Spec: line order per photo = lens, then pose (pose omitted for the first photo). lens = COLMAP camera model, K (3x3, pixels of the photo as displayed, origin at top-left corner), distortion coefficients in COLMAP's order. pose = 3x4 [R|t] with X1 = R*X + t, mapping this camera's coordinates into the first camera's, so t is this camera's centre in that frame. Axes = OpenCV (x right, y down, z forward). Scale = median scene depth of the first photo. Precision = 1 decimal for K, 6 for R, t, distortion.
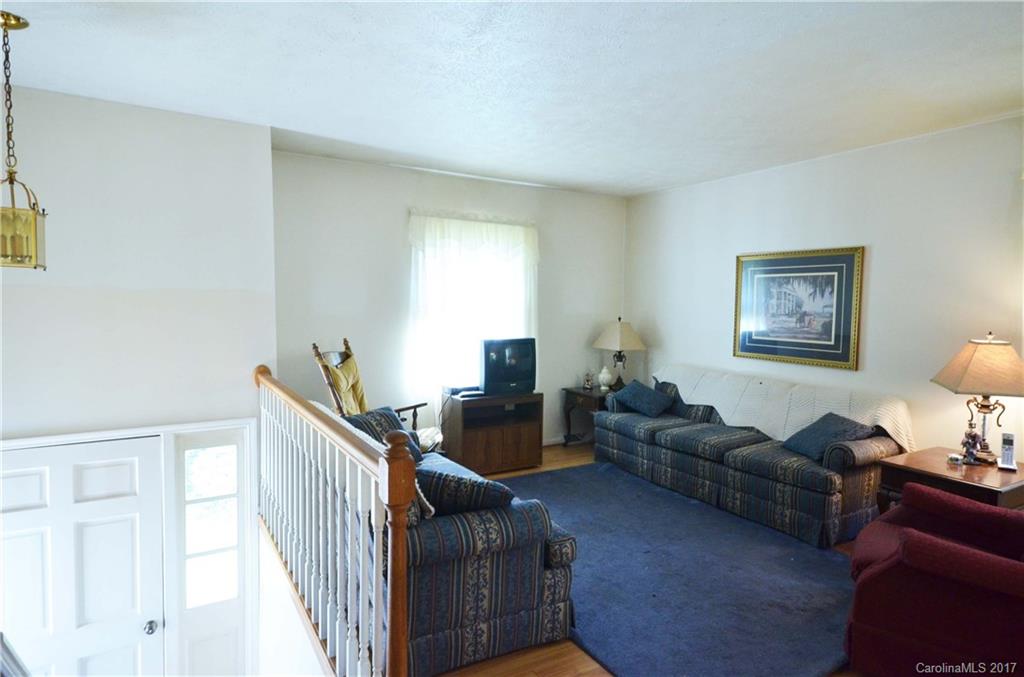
lens RADIAL K [[593.8, 0, 517.3], [0, 593.8, 340.4], [0, 0, 1]] dist [0.028136, 0.001168]
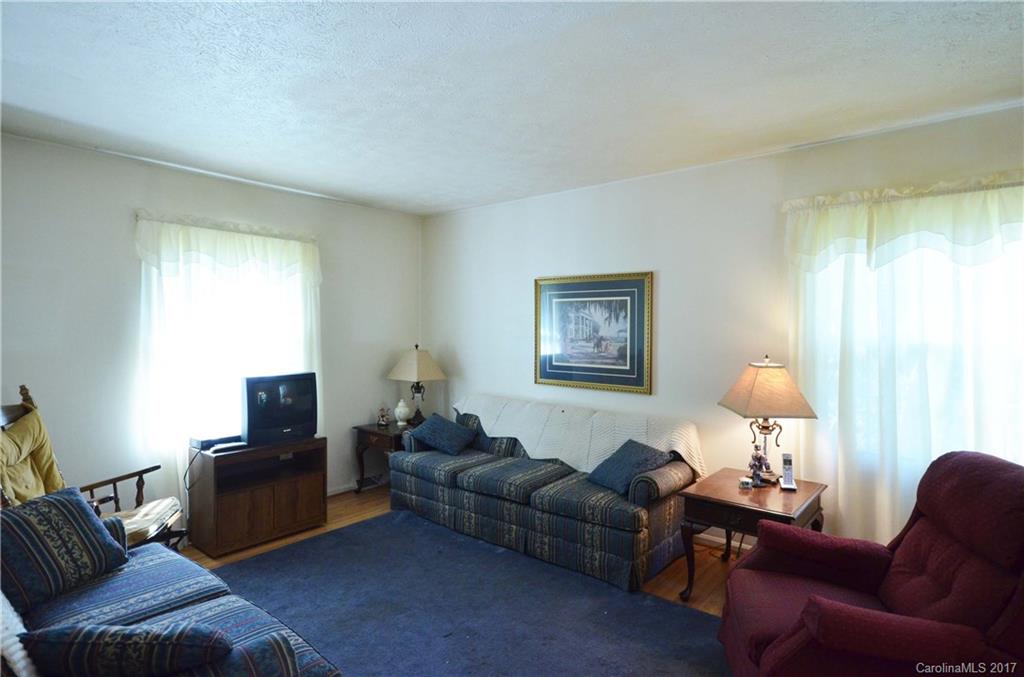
lens RADIAL K [[534.5, 0, 512.0], [0, 534.5, 338.5], [0, 0, 1]] dist [-0.000619, 0.000354]
pose [[0.948162, -0.019133, 0.317210, 0.061610], [0.030790, 0.999021, -0.031777, -0.021456], [-0.316292, 0.039897, 0.947823, 0.211740]]
